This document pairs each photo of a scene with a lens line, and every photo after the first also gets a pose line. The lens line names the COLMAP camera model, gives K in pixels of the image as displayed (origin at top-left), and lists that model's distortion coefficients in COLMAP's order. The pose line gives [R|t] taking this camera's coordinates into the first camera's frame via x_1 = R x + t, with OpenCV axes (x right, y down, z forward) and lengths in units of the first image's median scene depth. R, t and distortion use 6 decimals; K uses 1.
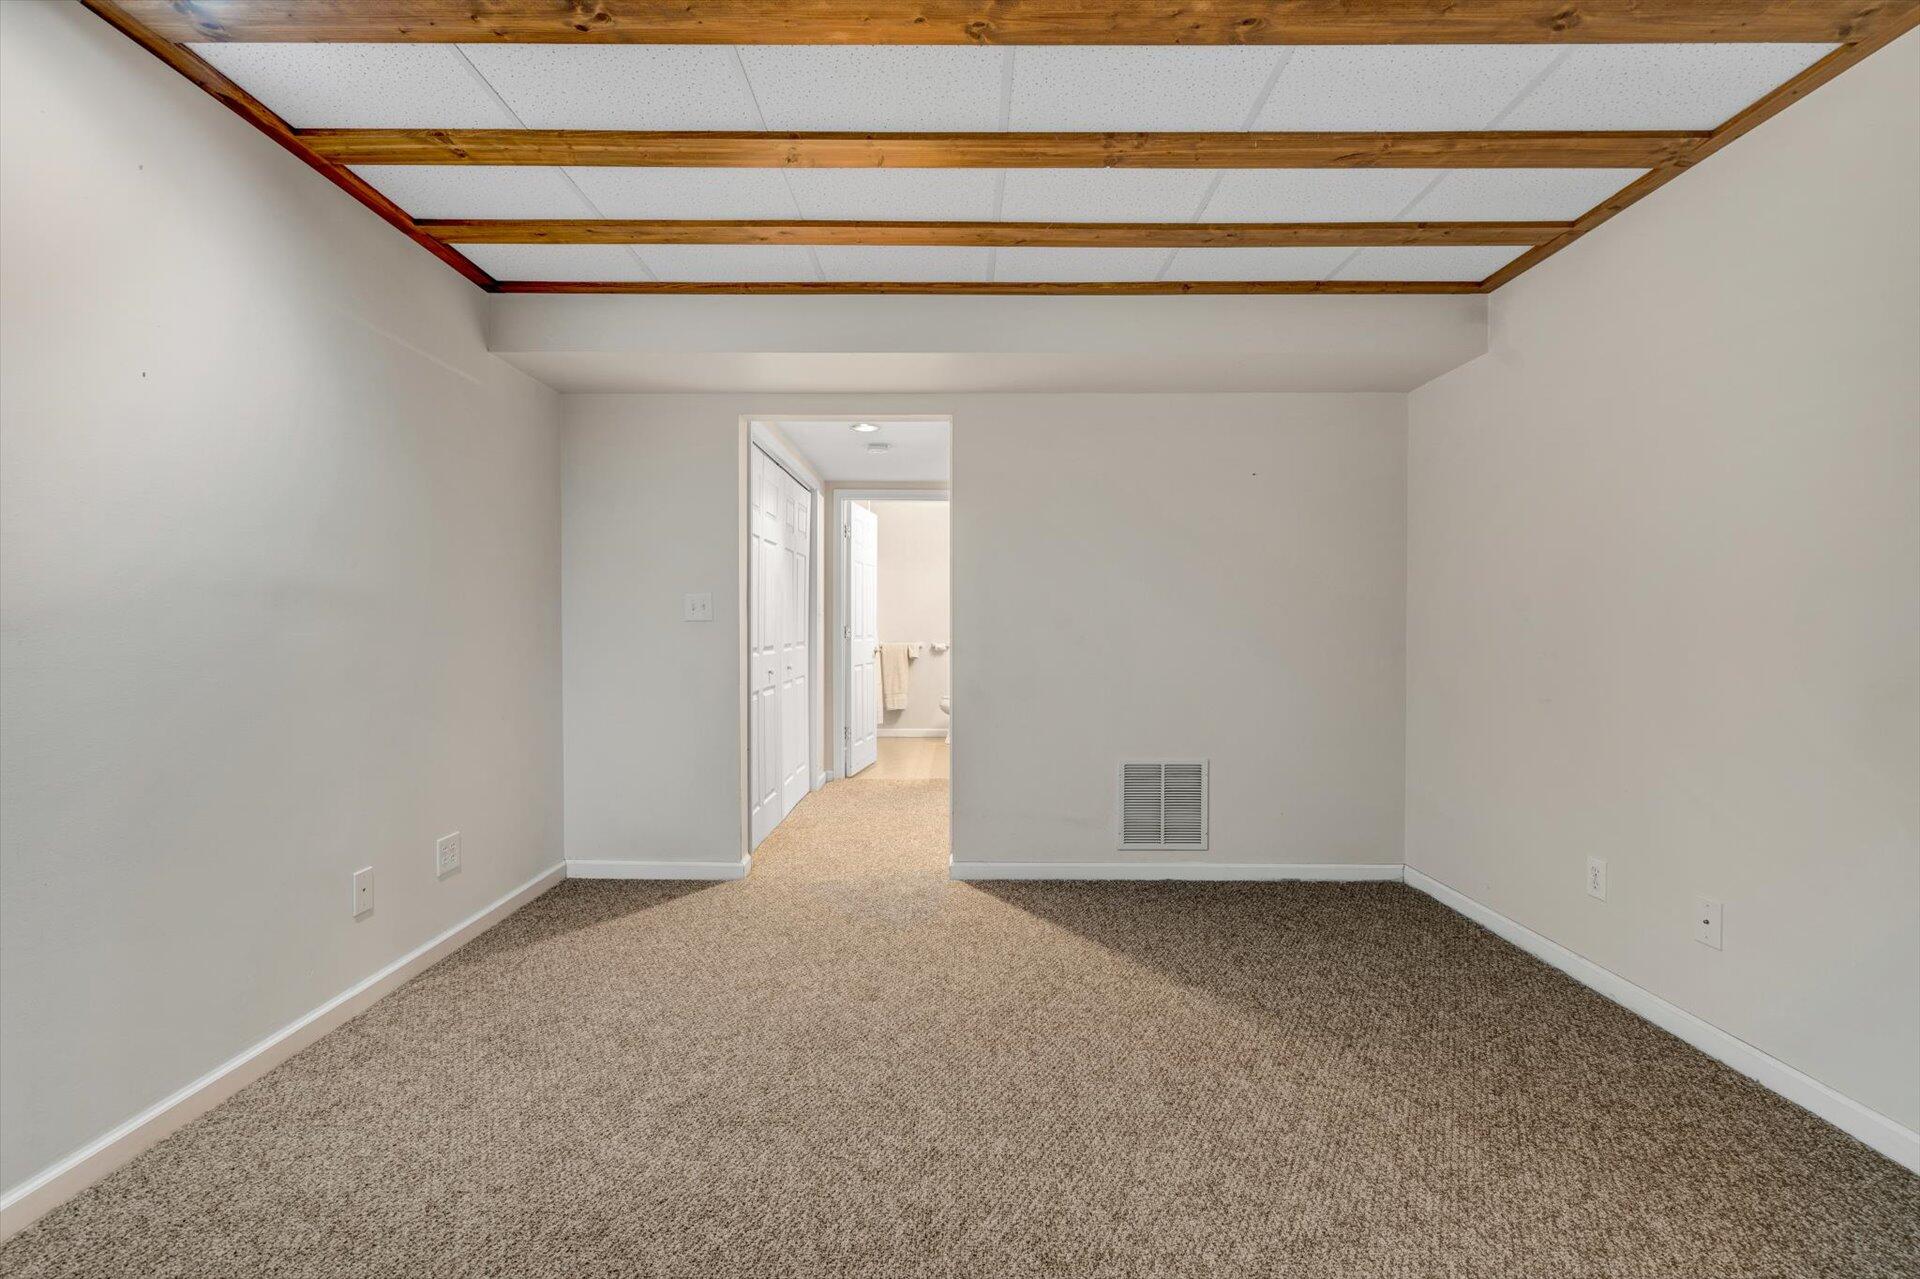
lens RADIAL K [[889.5, 0, 957.0], [0, 889.5, 633.8], [0, 0, 1]] dist [-0.001533, 0.001670]
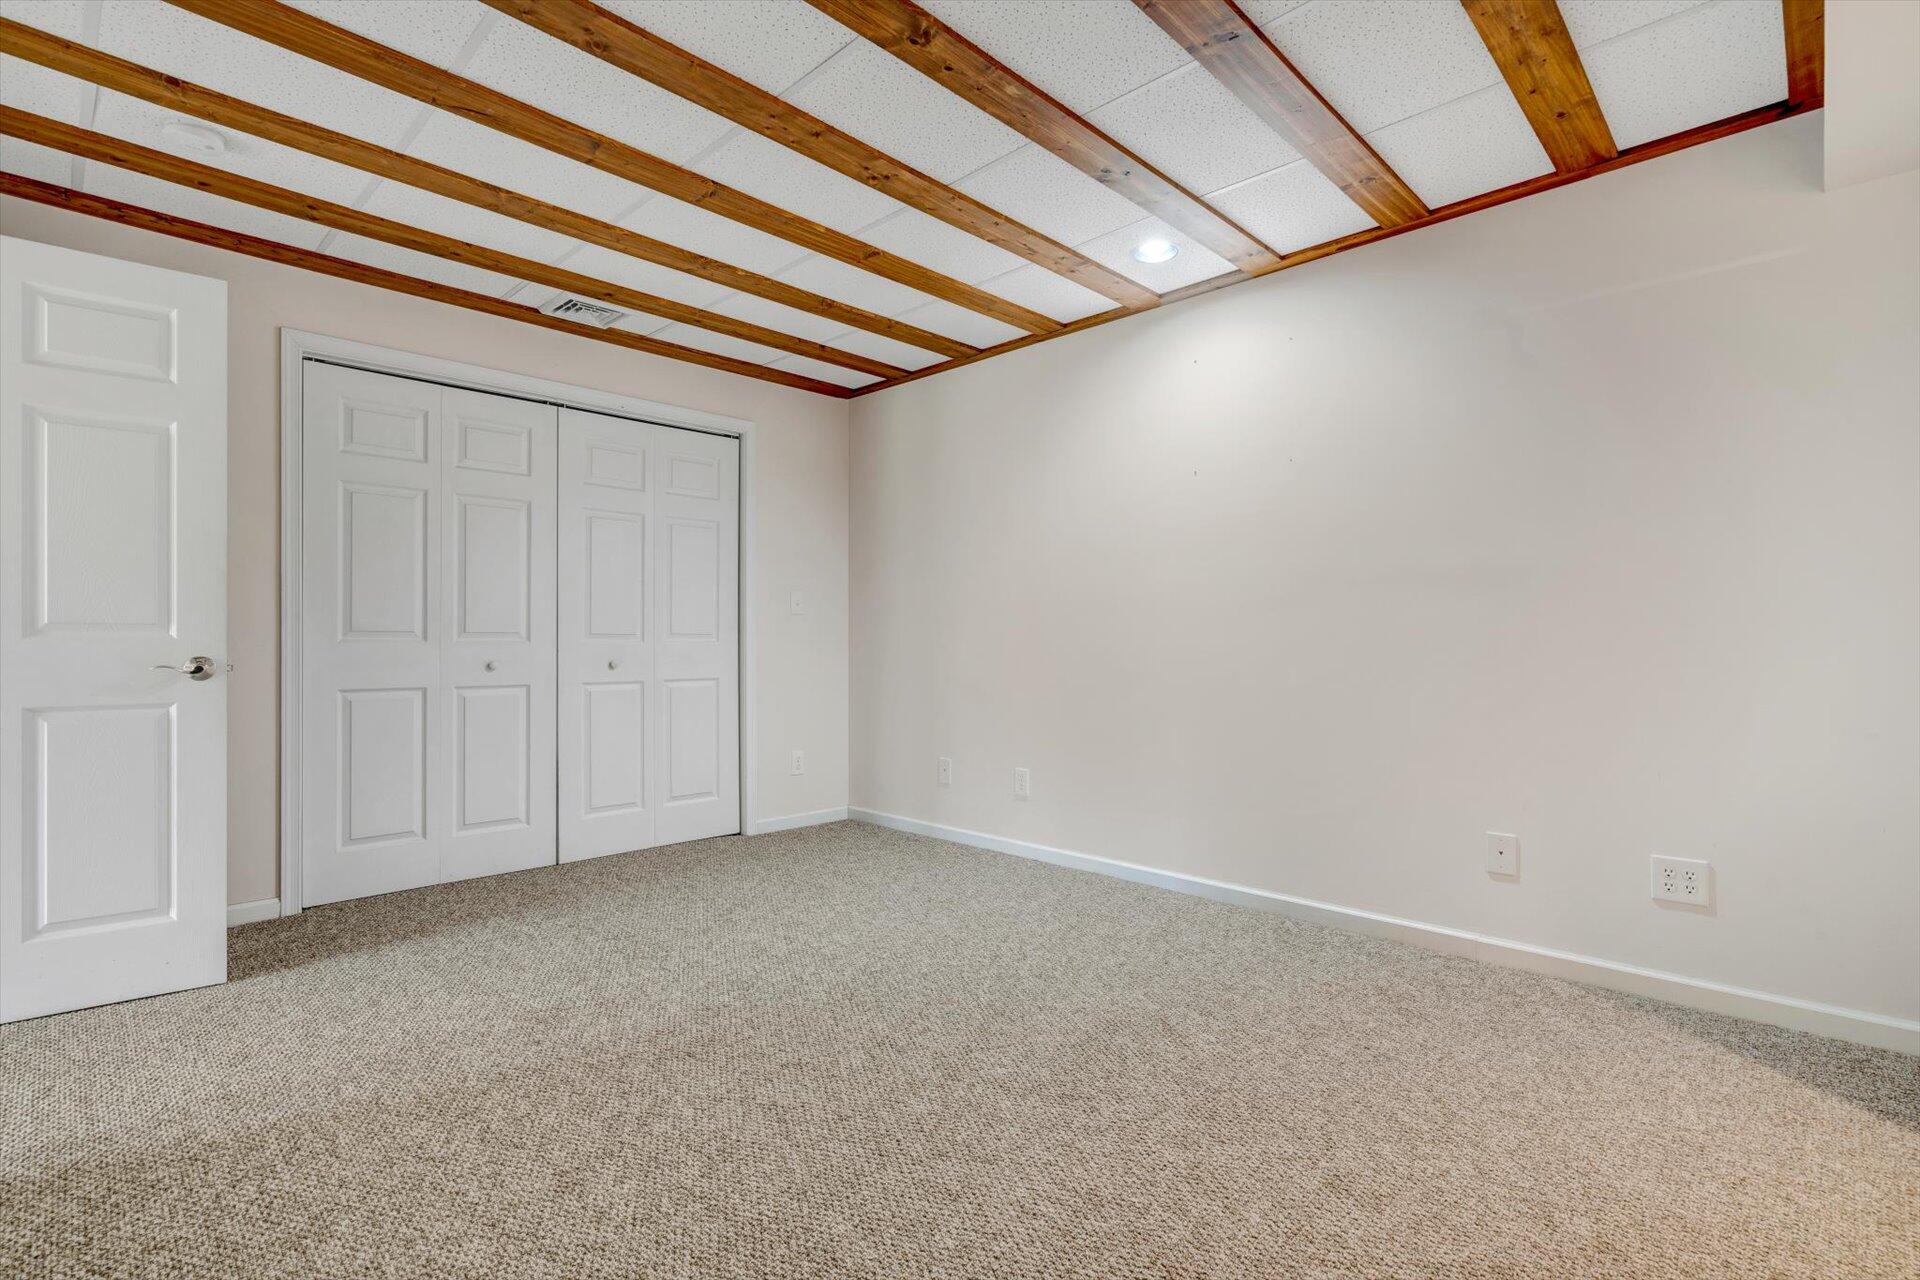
lens RADIAL K [[889.5, 0, 957.0], [0, 889.5, 634.3], [0, 0, 1]] dist [-0.001533, 0.001670]
pose [[-0.699273, -0.002362, -0.714851, 0.521227], [-0.004727, 0.999988, 0.001320, 0.028761], [0.714839, 0.004302, -0.699275, 1.226000]]
